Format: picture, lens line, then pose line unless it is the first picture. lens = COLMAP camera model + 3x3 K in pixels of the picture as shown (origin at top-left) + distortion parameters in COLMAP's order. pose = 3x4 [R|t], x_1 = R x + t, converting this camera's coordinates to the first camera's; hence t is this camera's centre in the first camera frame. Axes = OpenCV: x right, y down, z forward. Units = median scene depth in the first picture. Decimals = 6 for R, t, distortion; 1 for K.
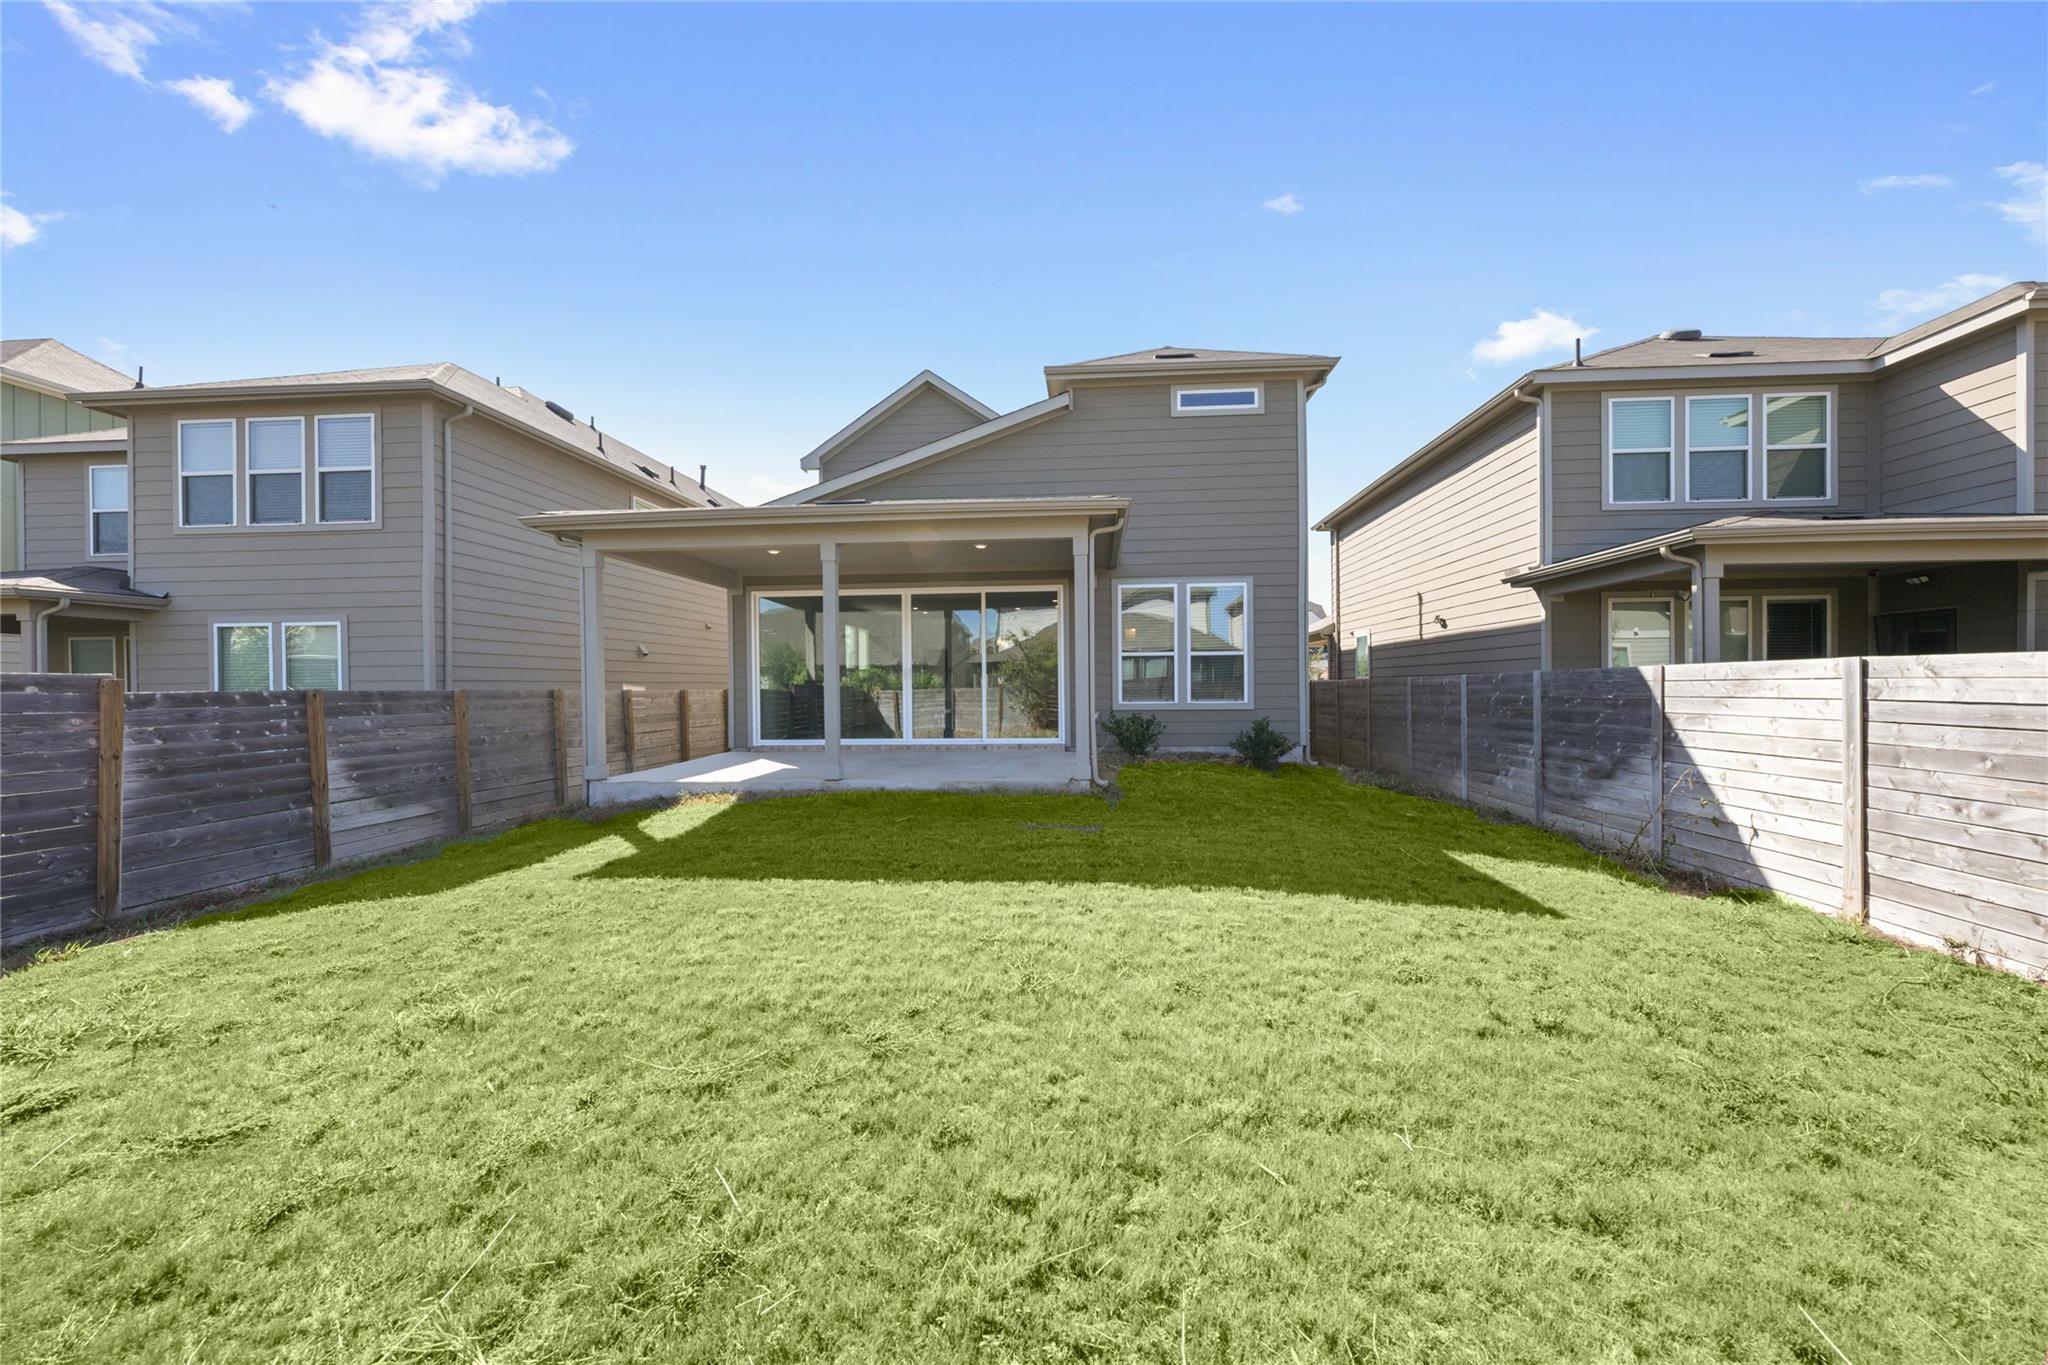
lens RADIAL K [[812.6, 0, 1024.7], [0, 812.6, 687.0], [0, 0, 1]] dist [-0.000066, 0.000103]
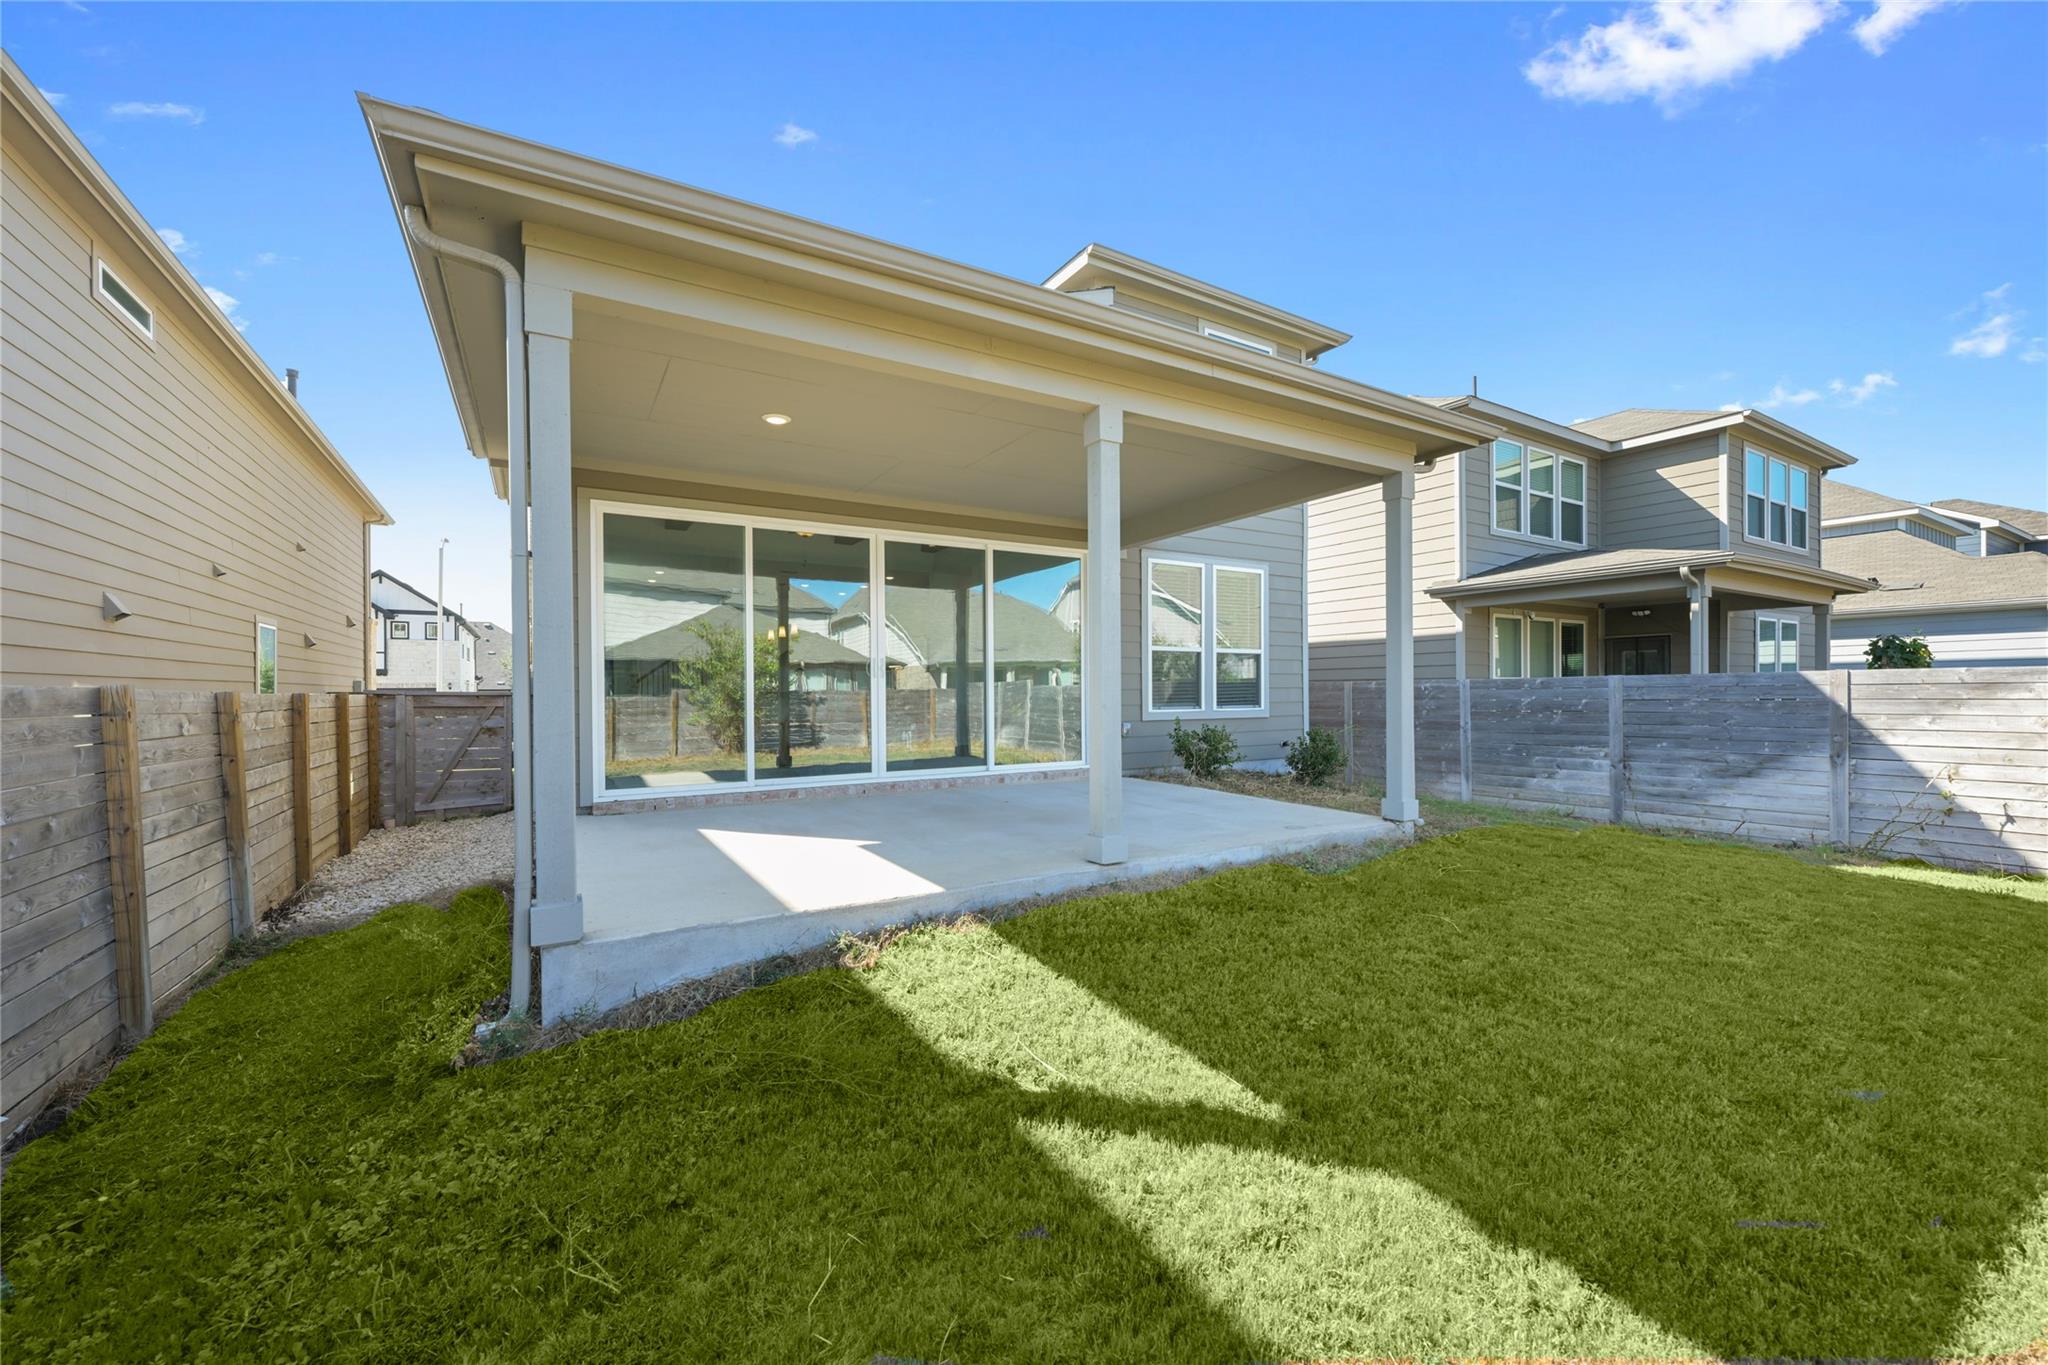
lens RADIAL K [[812.6, 0, 1028.9], [0, 812.6, 694.0], [0, 0, 1]] dist [-0.000066, 0.000103]
pose [[0.807860, 0.003330, 0.589365, -0.486236], [-0.001596, 0.999993, -0.003462, 0.006769], [-0.589372, 0.001856, 0.807860, 0.504385]]
